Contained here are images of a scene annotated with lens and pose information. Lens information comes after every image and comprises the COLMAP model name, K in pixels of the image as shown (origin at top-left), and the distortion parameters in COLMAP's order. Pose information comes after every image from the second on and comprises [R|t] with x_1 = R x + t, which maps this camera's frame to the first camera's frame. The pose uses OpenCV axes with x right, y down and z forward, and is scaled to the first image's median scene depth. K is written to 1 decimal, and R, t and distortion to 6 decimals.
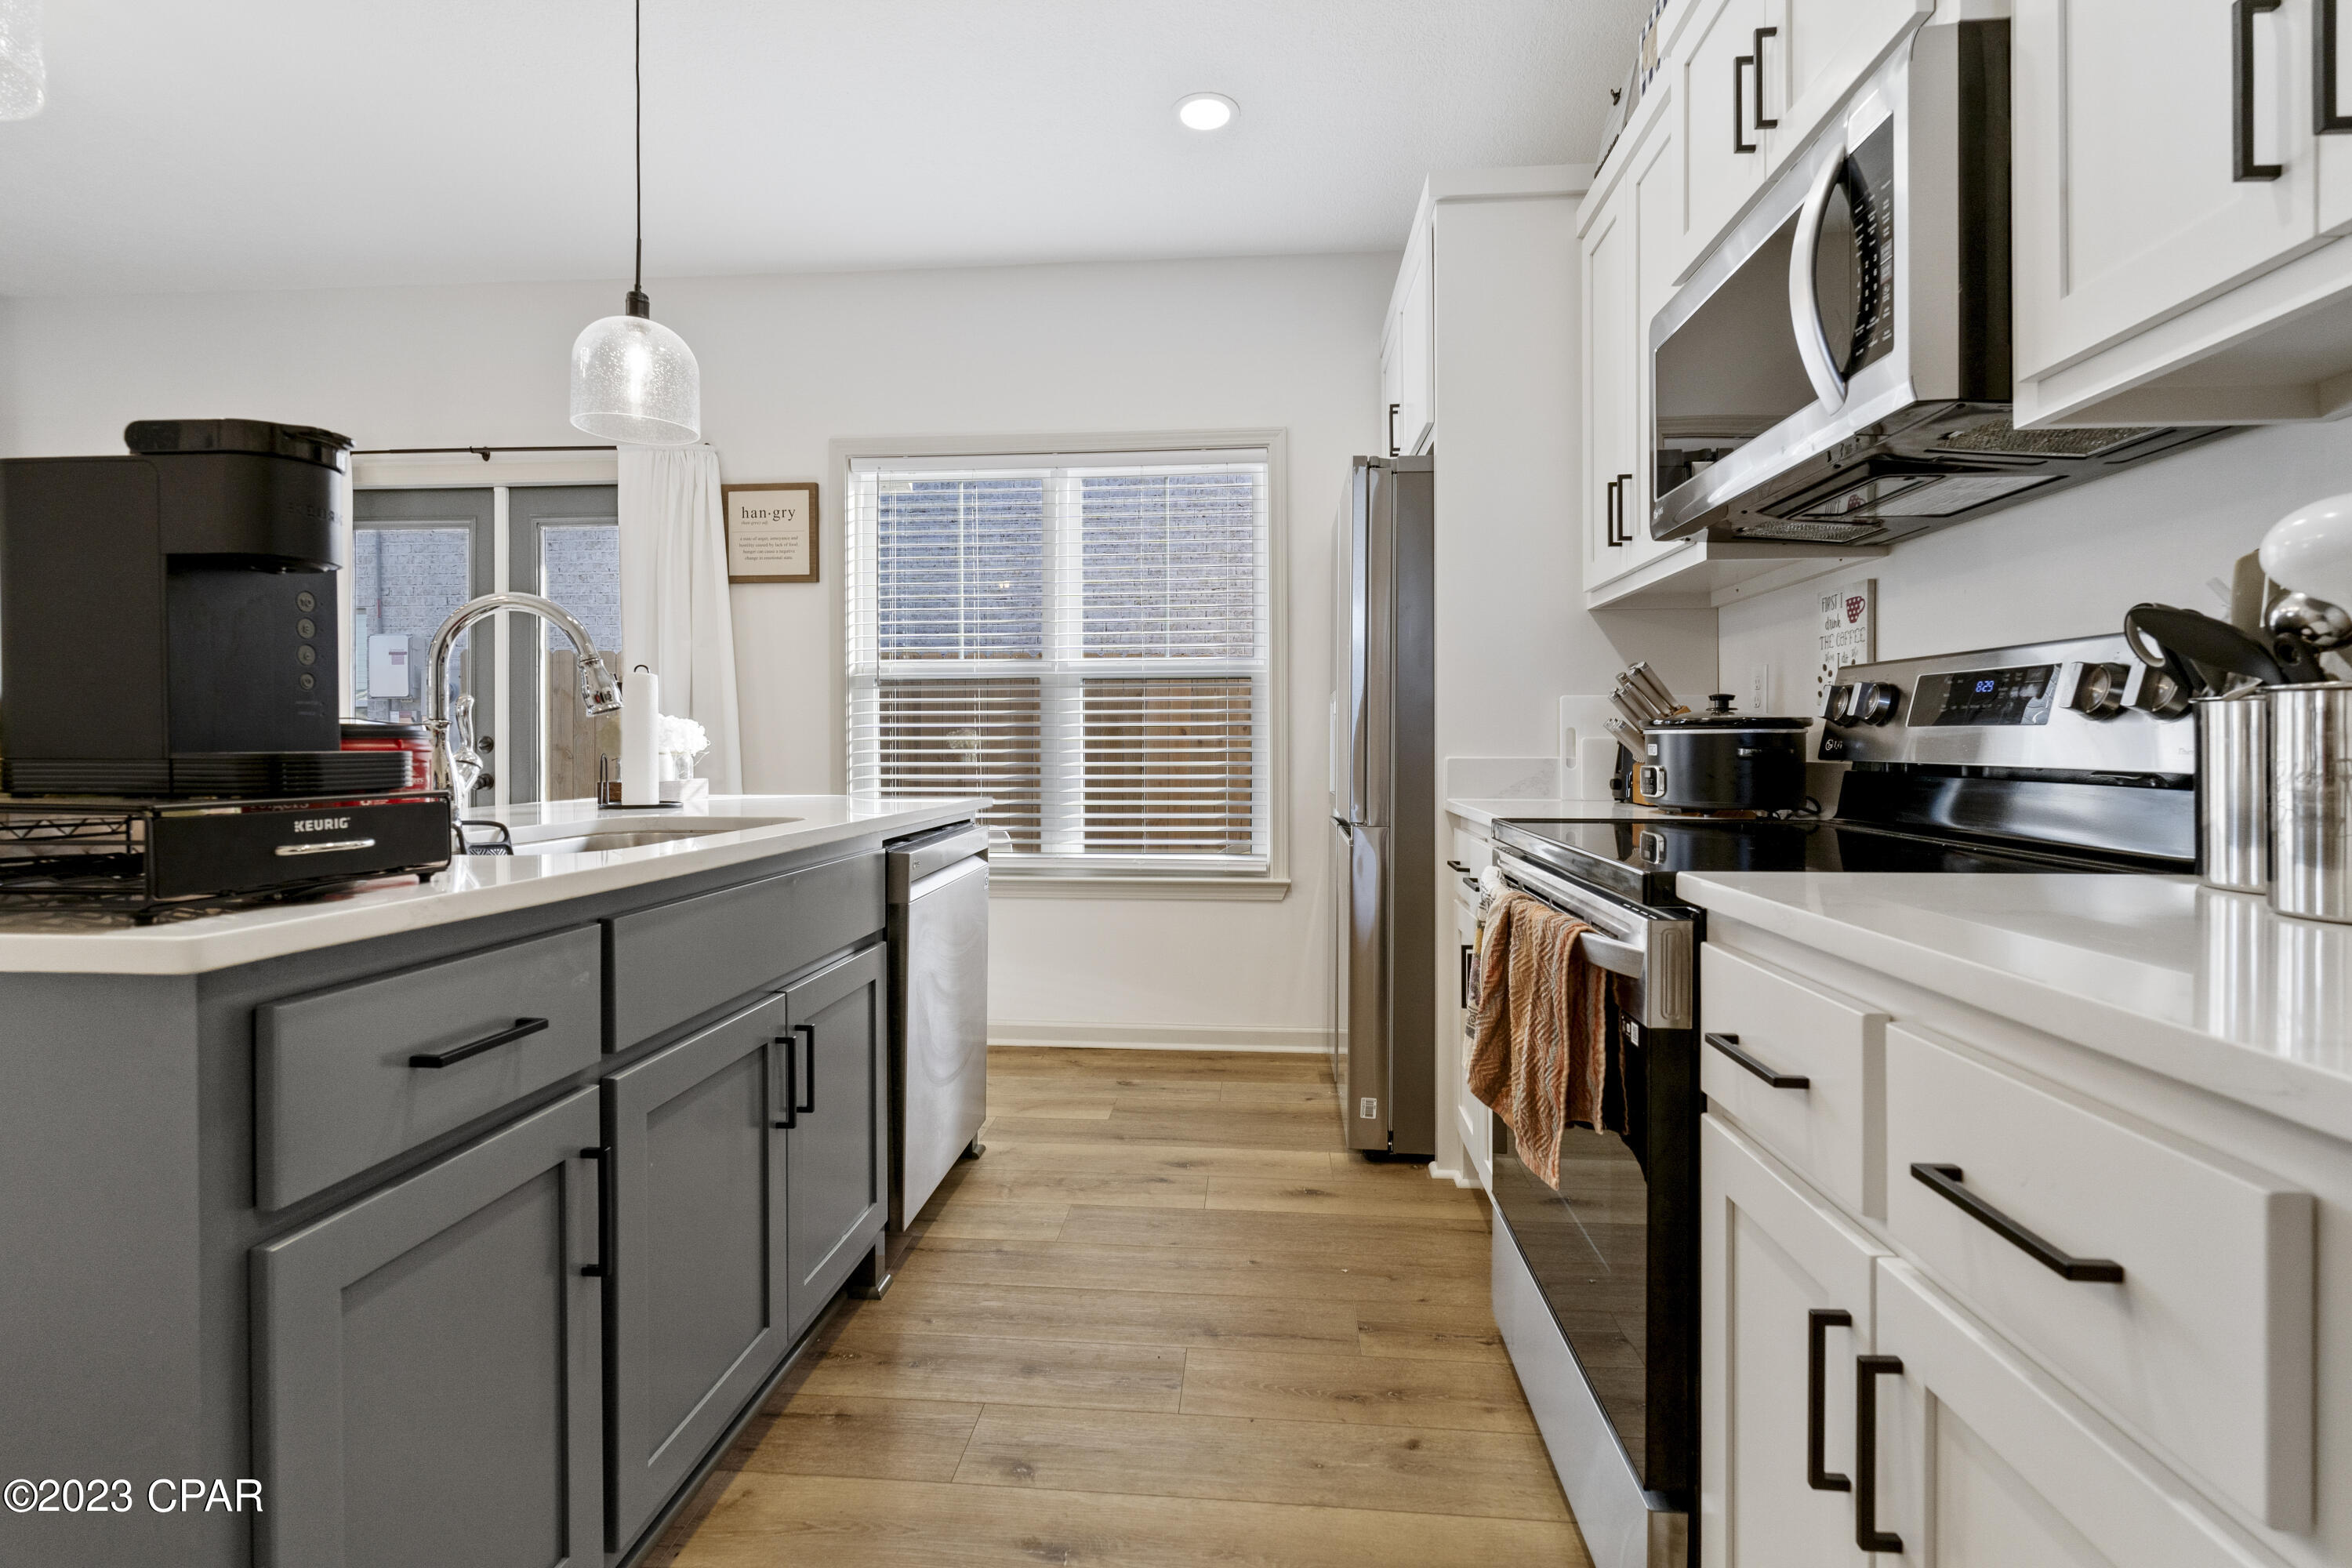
lens RADIAL K [[1044.1, 0, 1184.4], [0, 1044.1, 758.4], [0, 0, 1]] dist [-0.003316, -0.000128]
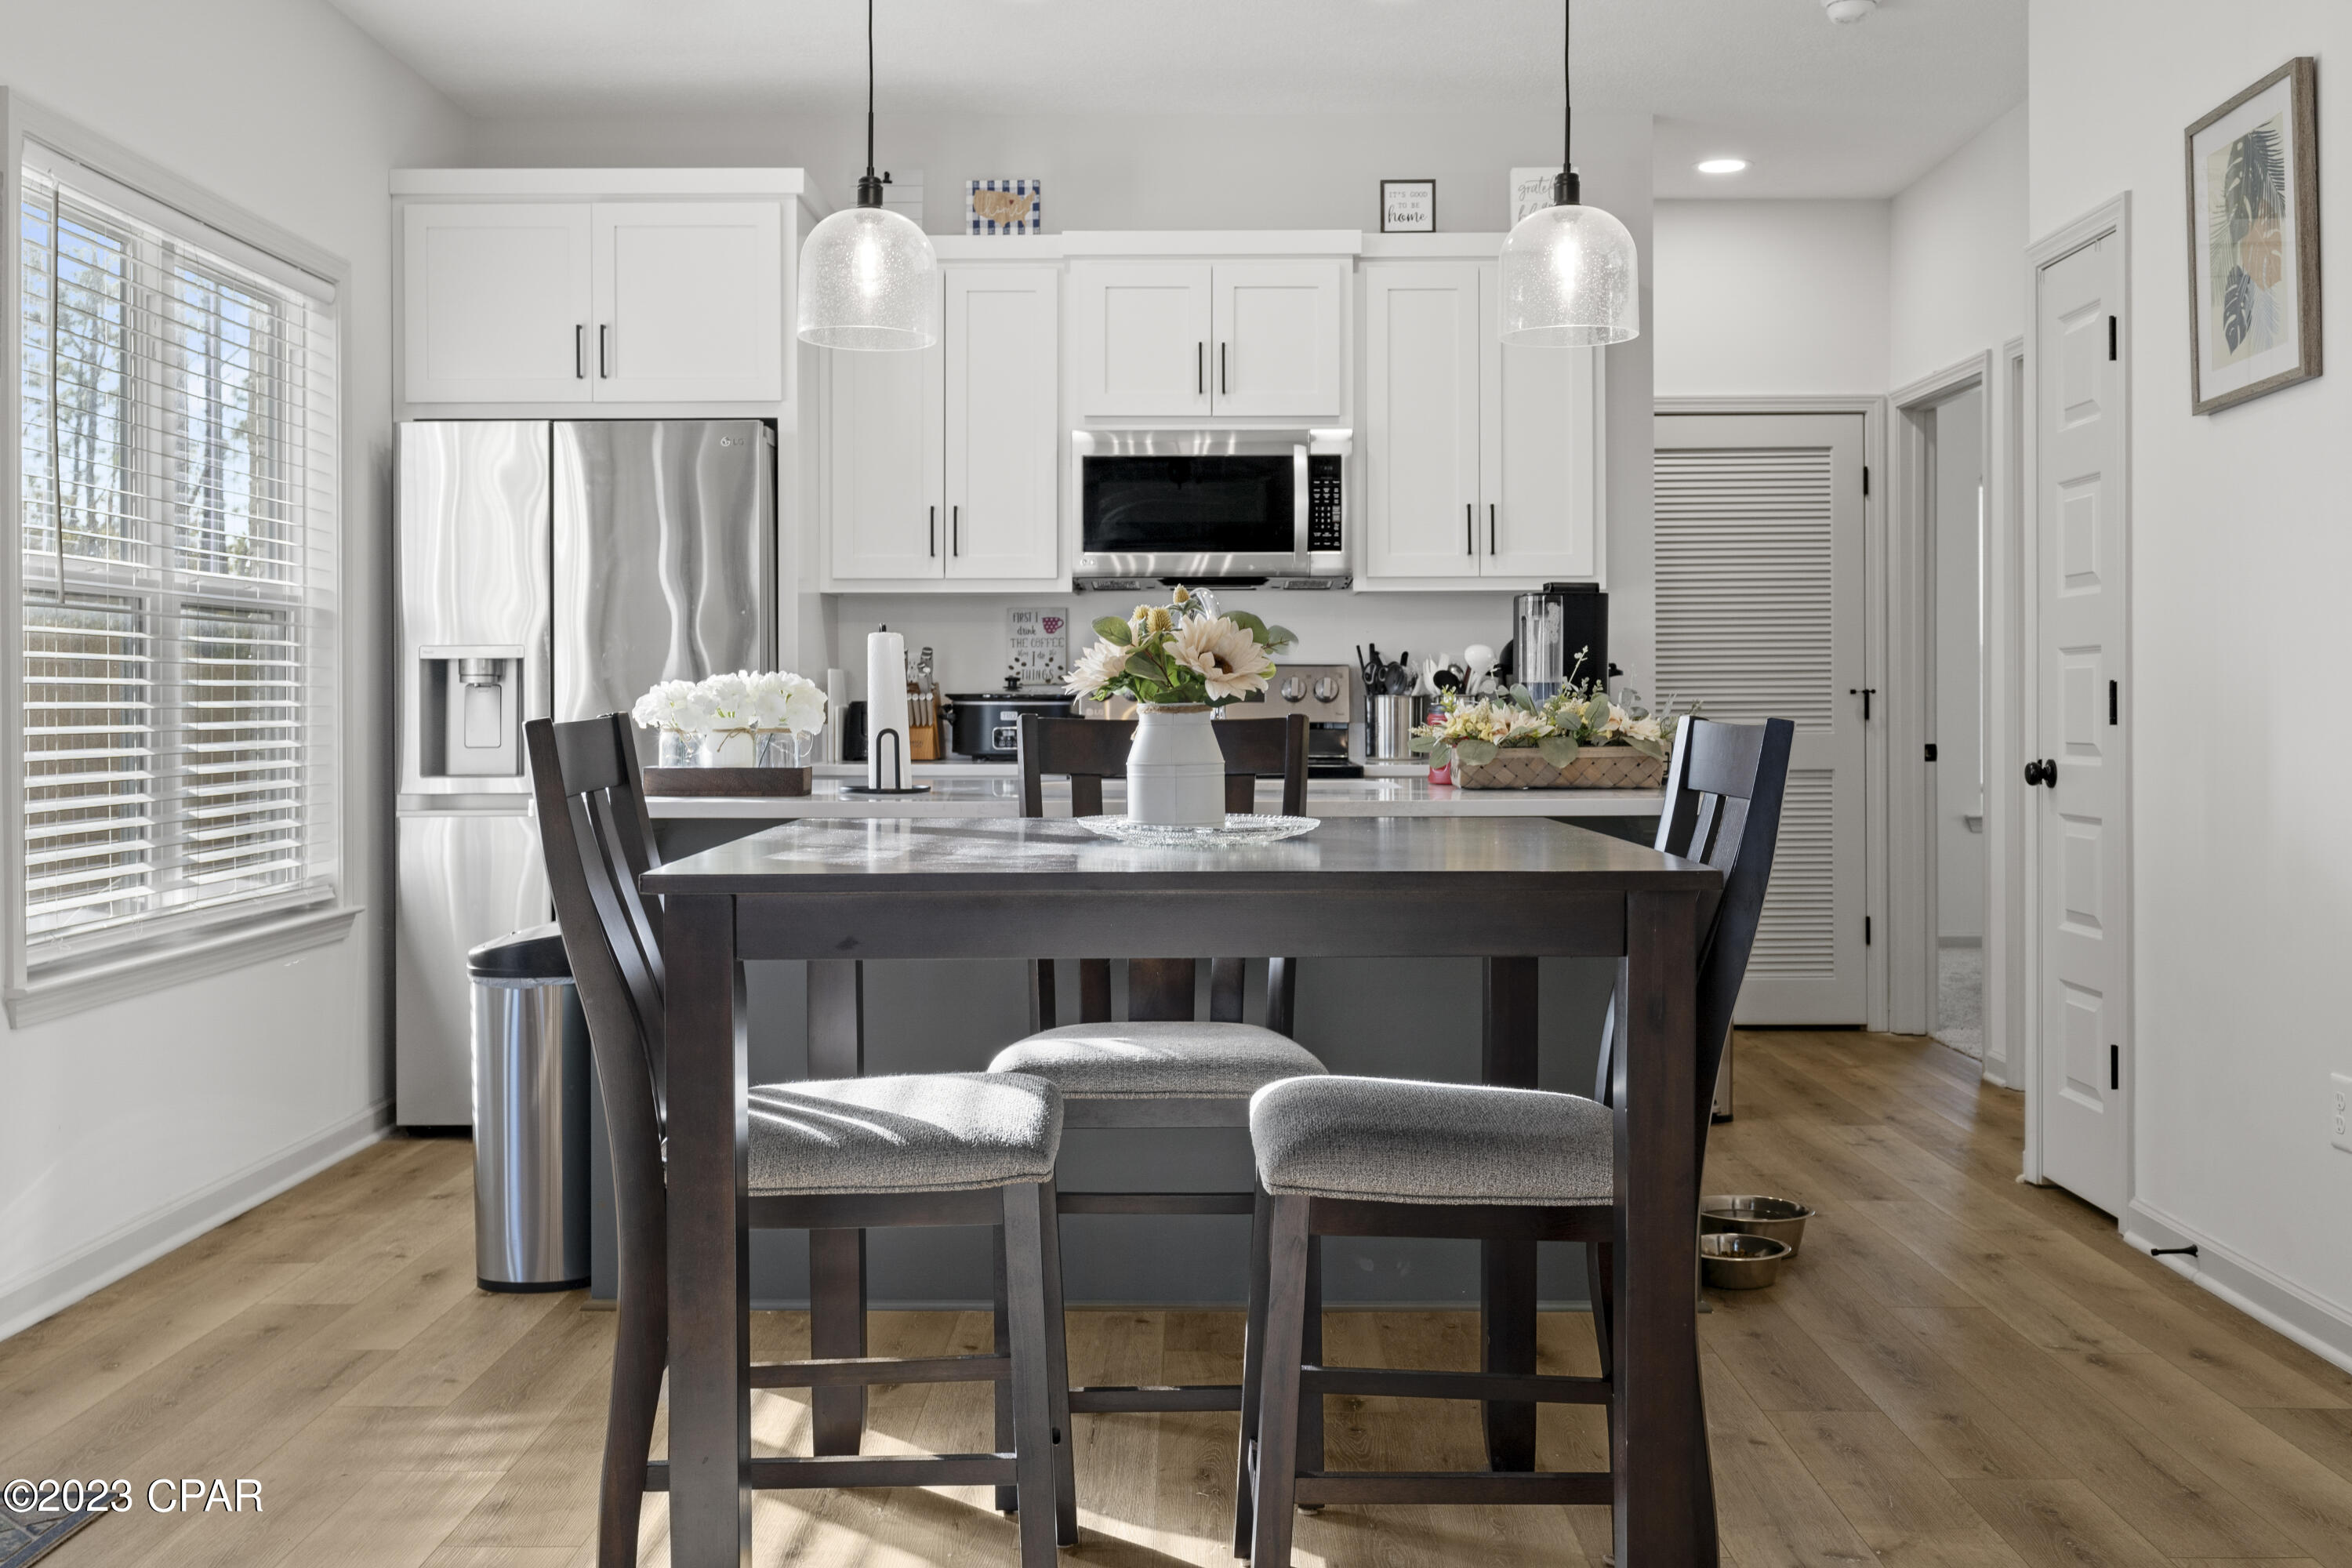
lens RADIAL K [[2362.4, 0, 1171.0], [0, 2362.4, 691.7], [0, 0, 1]] dist [0.010716, -0.001601]
pose [[-0.068398, 0.004242, 0.997649, -1.791082], [0.013646, 0.999901, -0.003316, -0.017518], [-0.997565, 0.013388, -0.068449, 0.656151]]
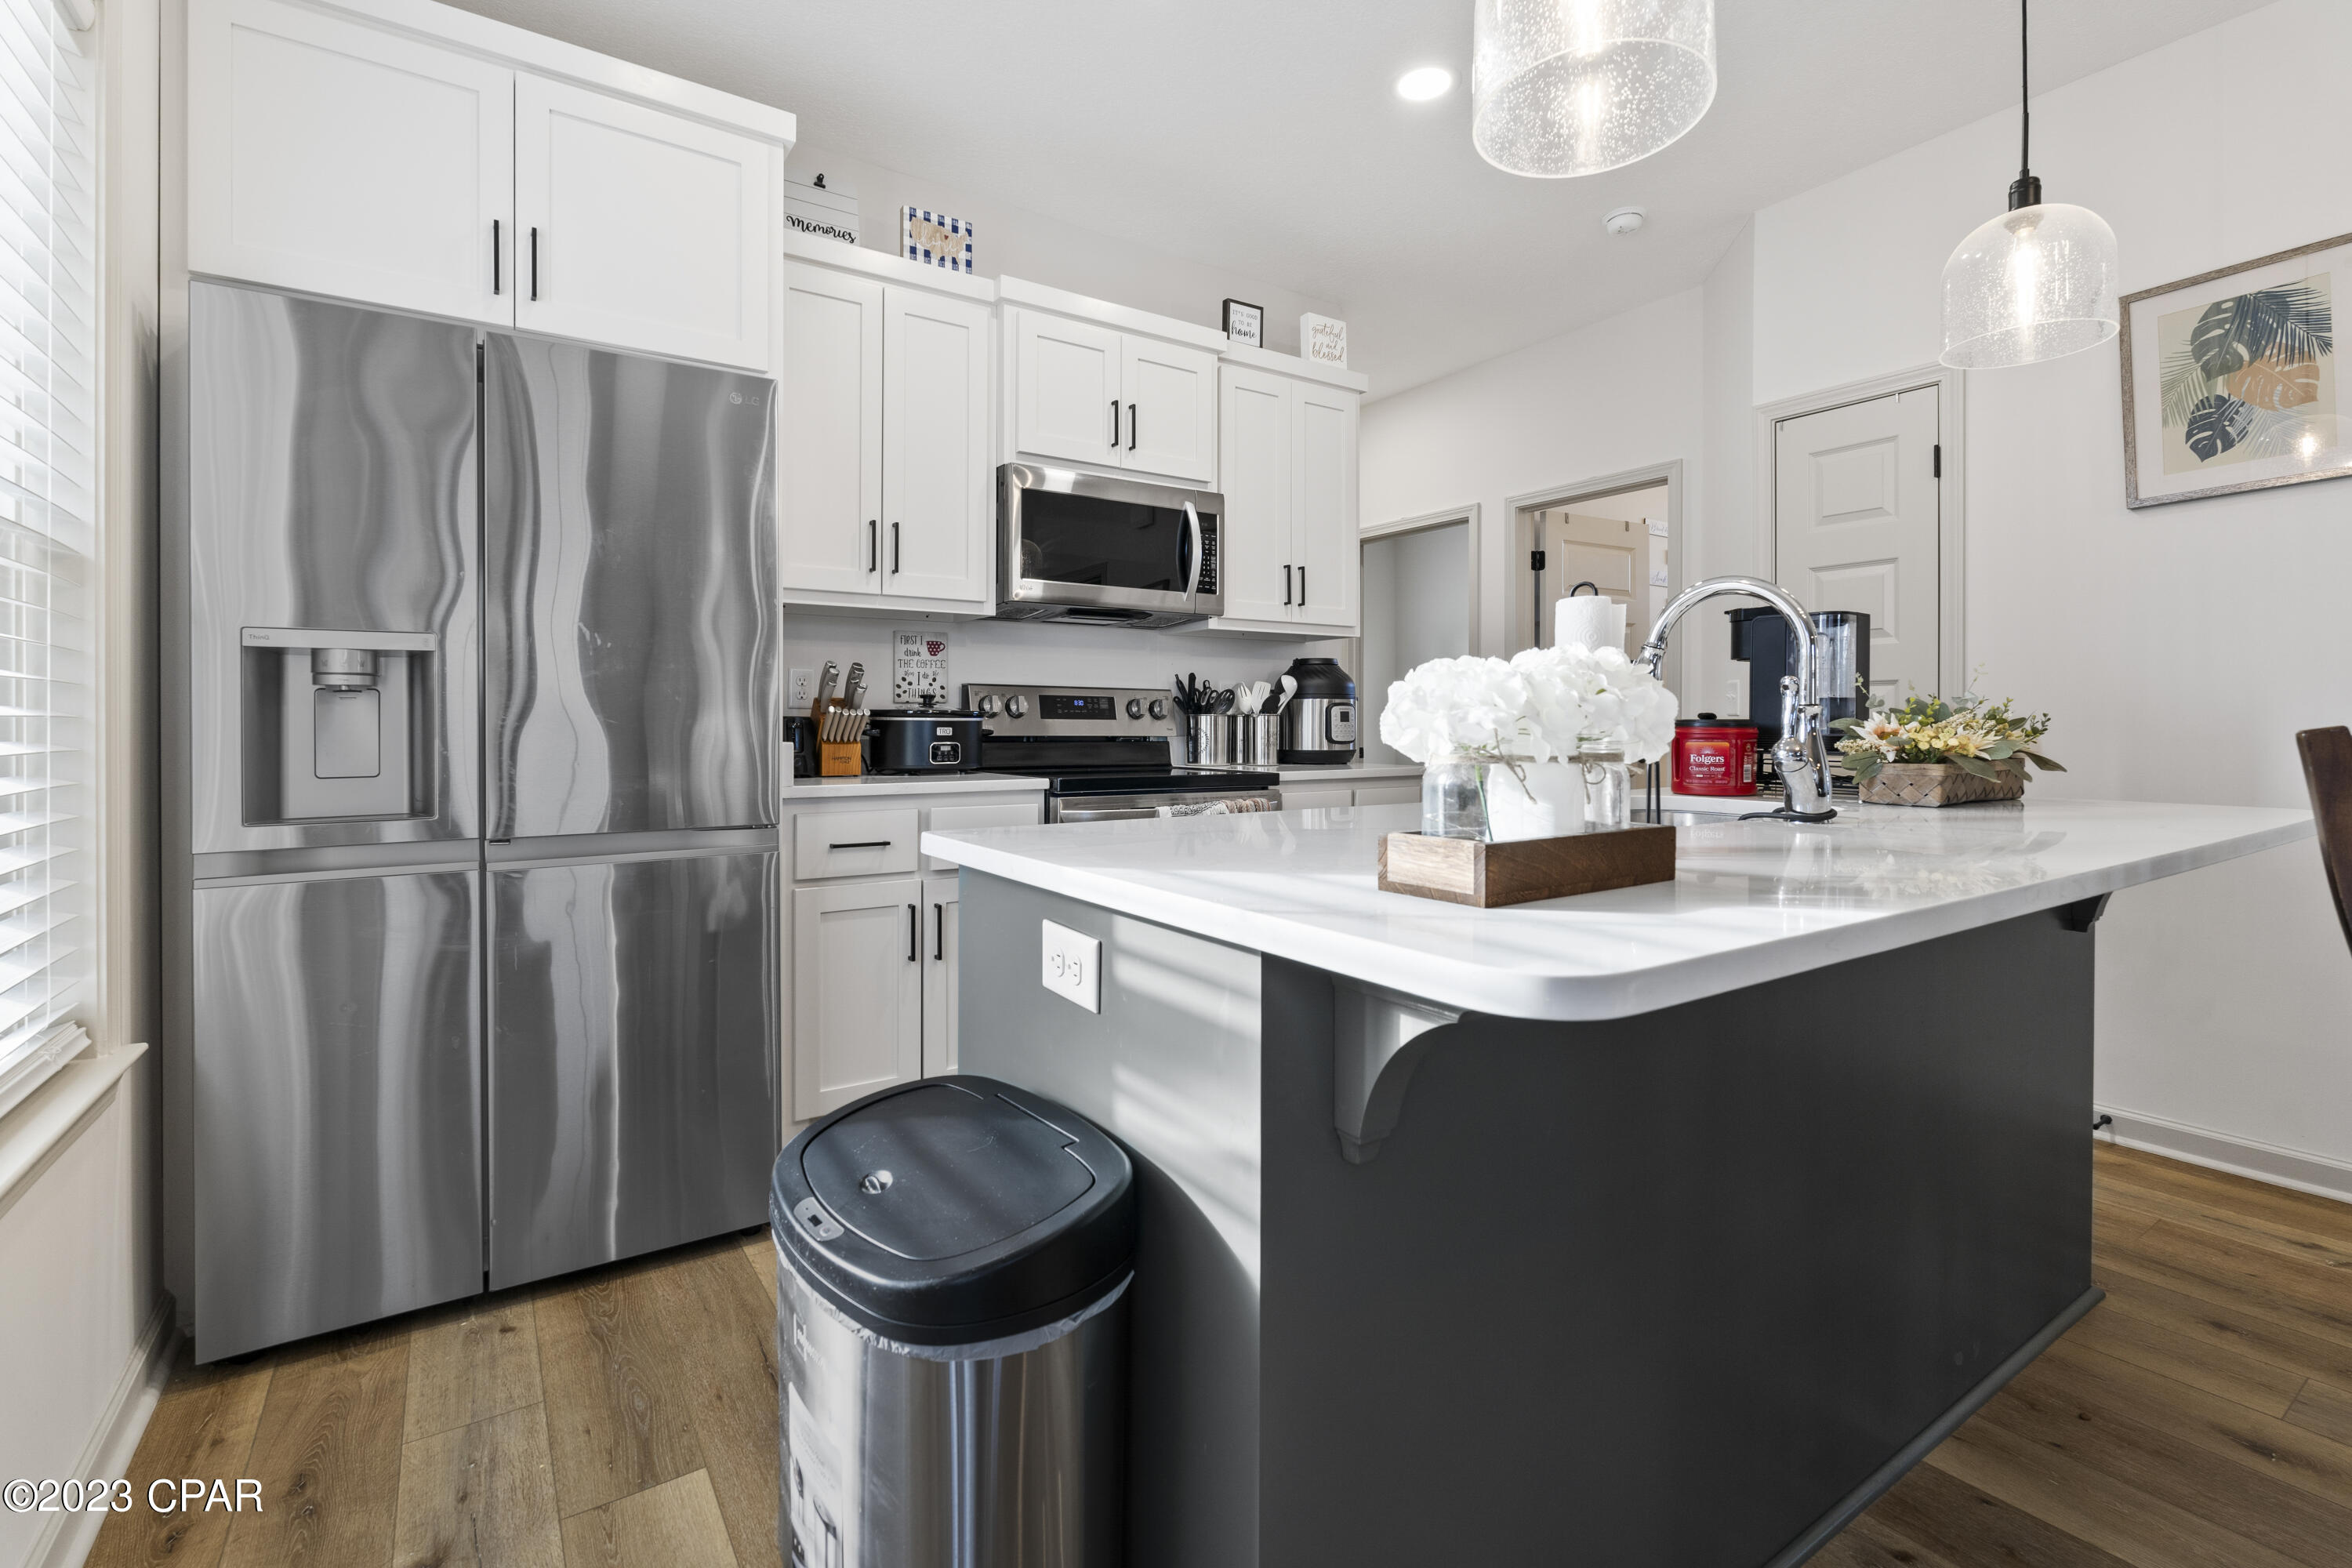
lens RADIAL K [[1058.7, 0, 1178.5], [0, 1058.7, 721.9], [0, 0, 1]] dist [-0.003102, -0.000493]
pose [[-0.622926, 0.002116, 0.782278, -0.594903], [0.009720, 0.999940, 0.005036, -0.016418], [-0.782220, 0.010741, -0.622910, 1.090636]]
